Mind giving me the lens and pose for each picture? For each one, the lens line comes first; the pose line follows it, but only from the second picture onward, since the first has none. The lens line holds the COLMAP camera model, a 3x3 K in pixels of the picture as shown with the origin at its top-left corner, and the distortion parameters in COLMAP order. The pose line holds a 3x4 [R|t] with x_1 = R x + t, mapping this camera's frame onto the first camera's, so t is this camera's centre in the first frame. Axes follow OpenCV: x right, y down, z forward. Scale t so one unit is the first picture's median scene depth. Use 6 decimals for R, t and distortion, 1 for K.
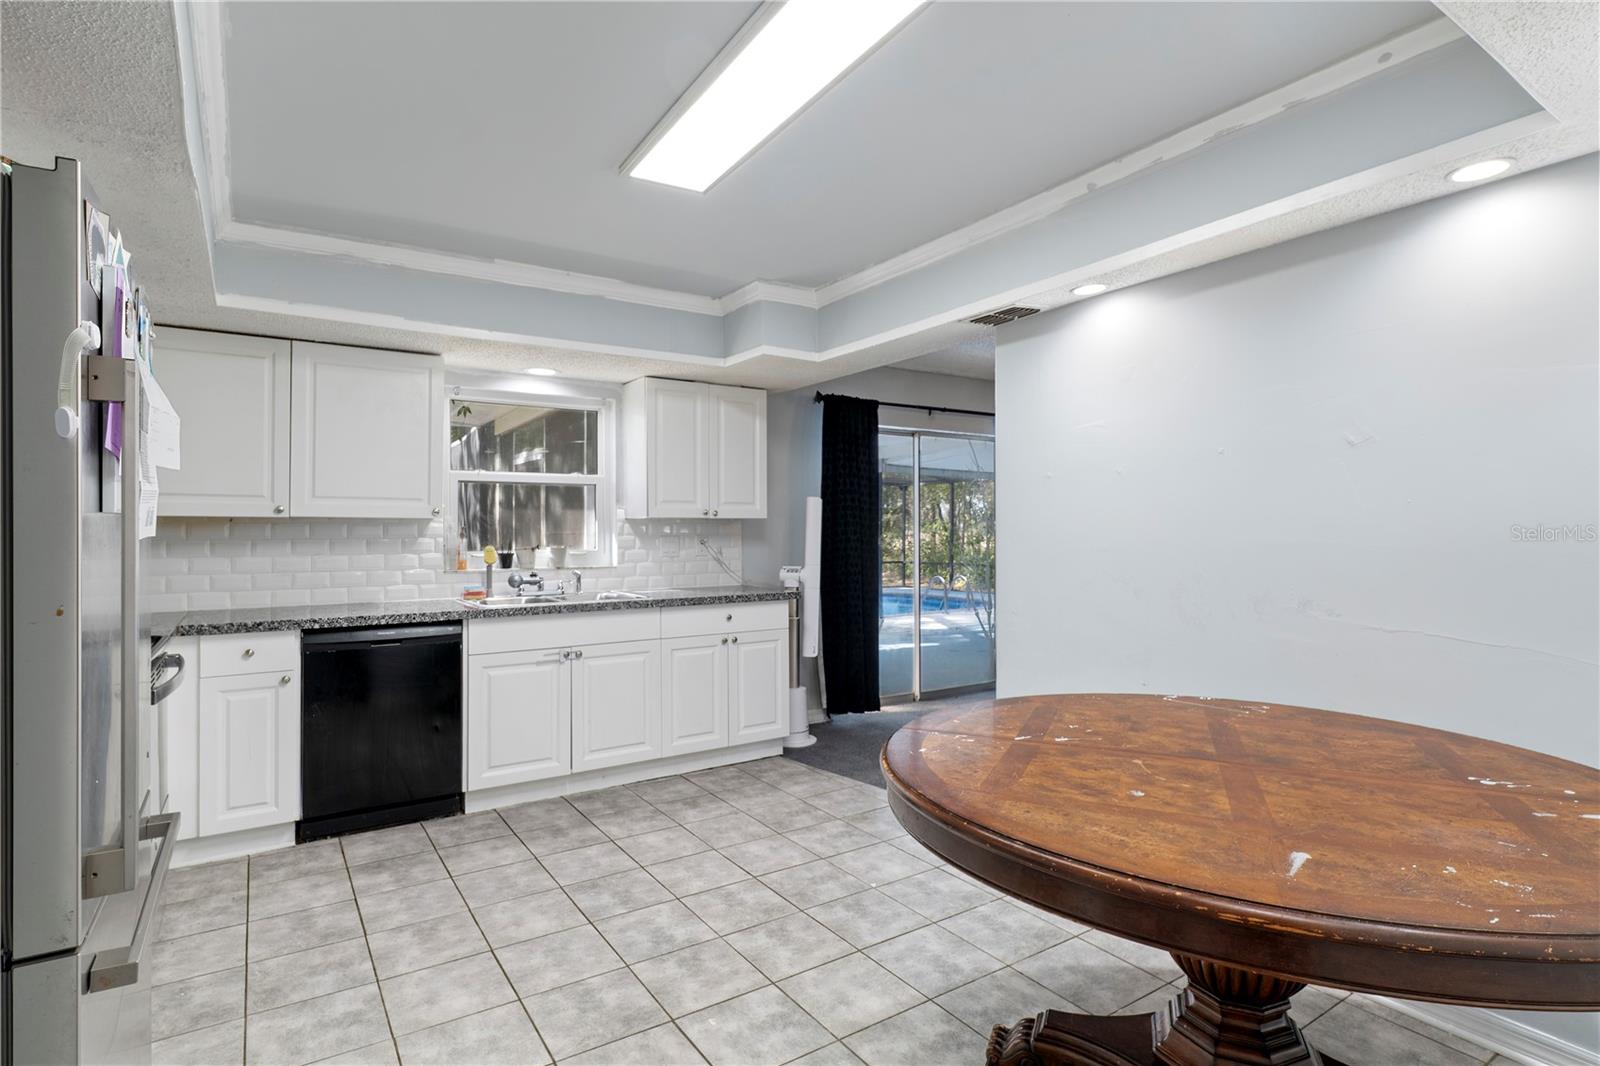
lens RADIAL K [[826.2, 0, 801.0], [0, 826.2, 529.9], [0, 0, 1]] dist [0.000322, 0.000413]
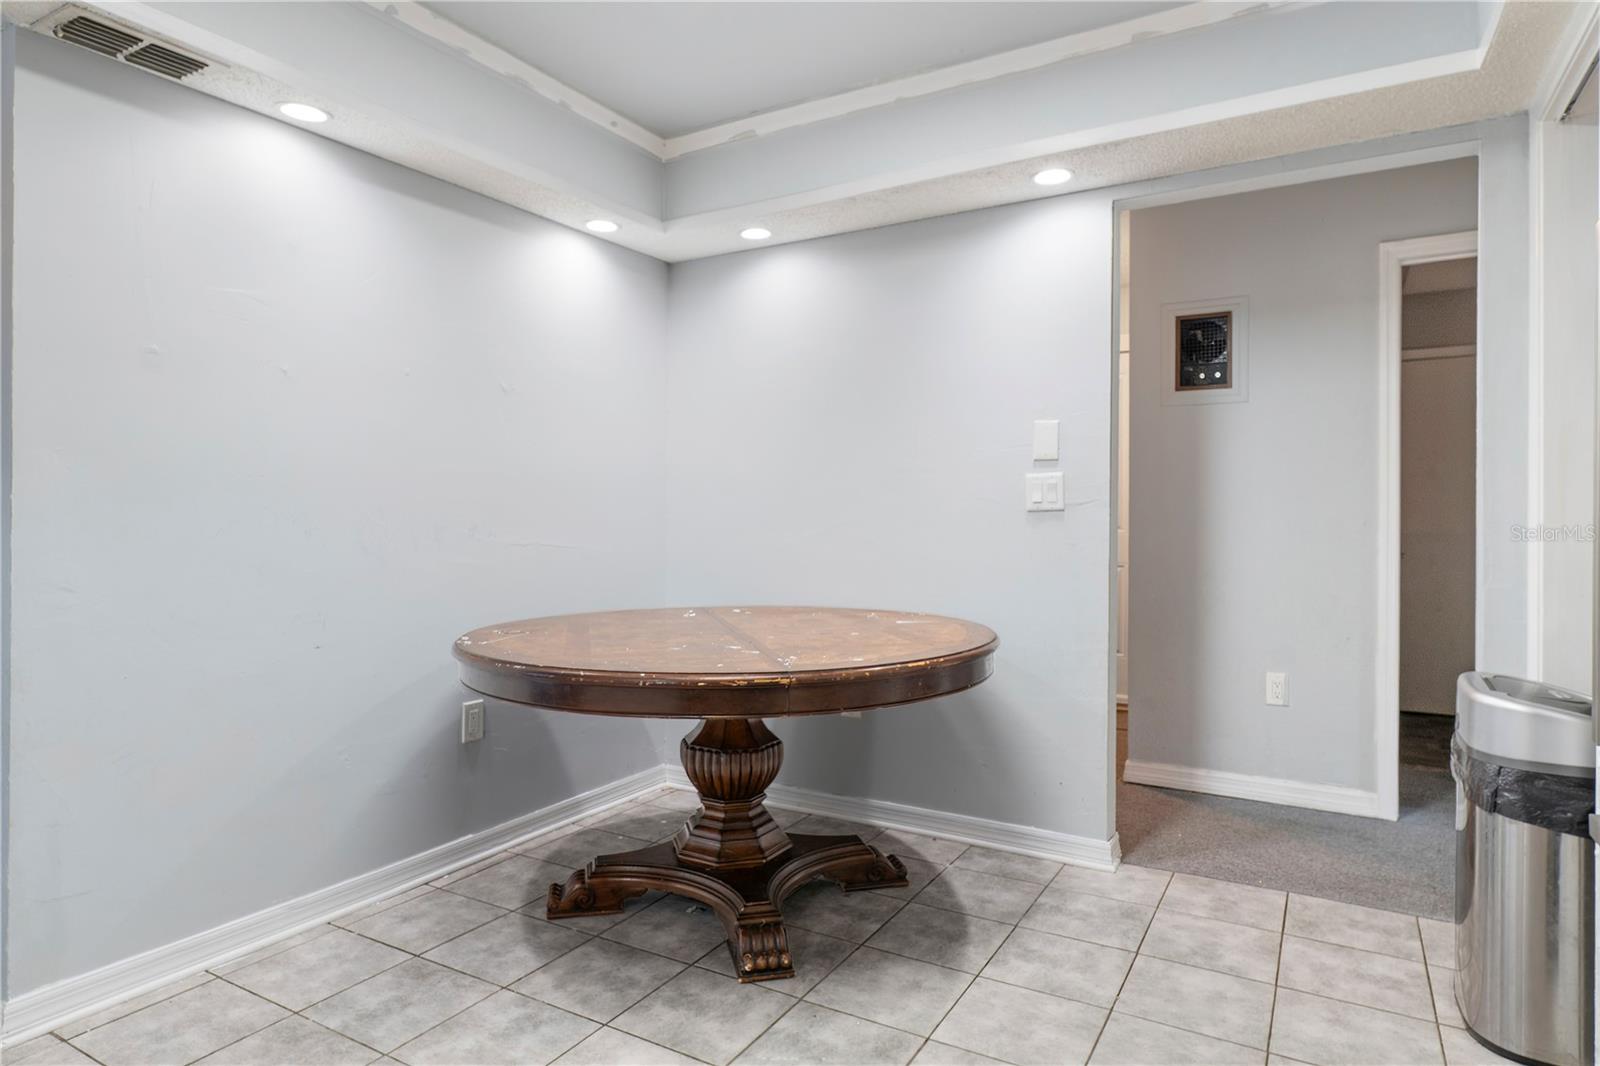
lens RADIAL K [[924.3, 0, 792.0], [0, 924.3, 522.5], [0, 0, 1]] dist [0.008837, 0.001805]
pose [[-0.435848, -0.008255, 0.899982, -0.675242], [-0.003458, 0.999966, 0.007498, 0.070536], [-0.900014, 0.000155, -0.435862, 1.143853]]
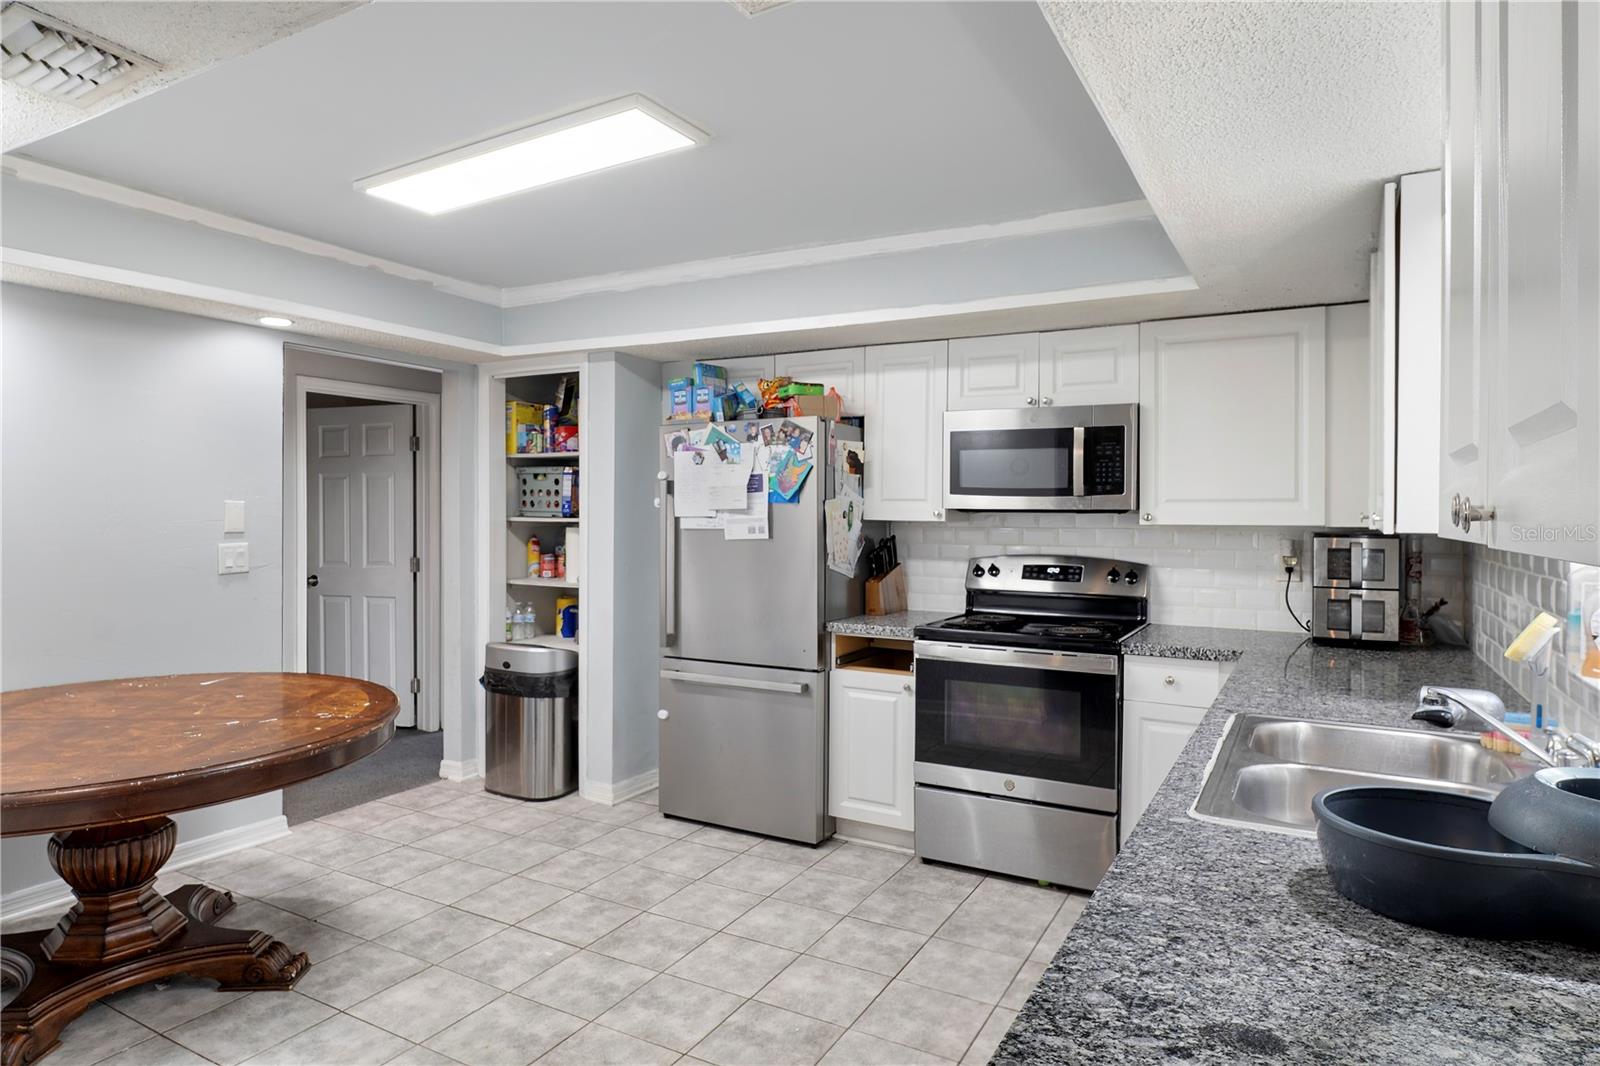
lens RADIAL K [[918.2, 0, 795.7], [0, 918.2, 525.5], [0, 0, 1]] dist [-0.003100, -0.000901]
pose [[-0.893061, 0.001930, -0.449932, 0.152601], [-0.003918, 0.999920, 0.012065, -0.040150], [0.449919, 0.012538, -0.892981, 2.093947]]
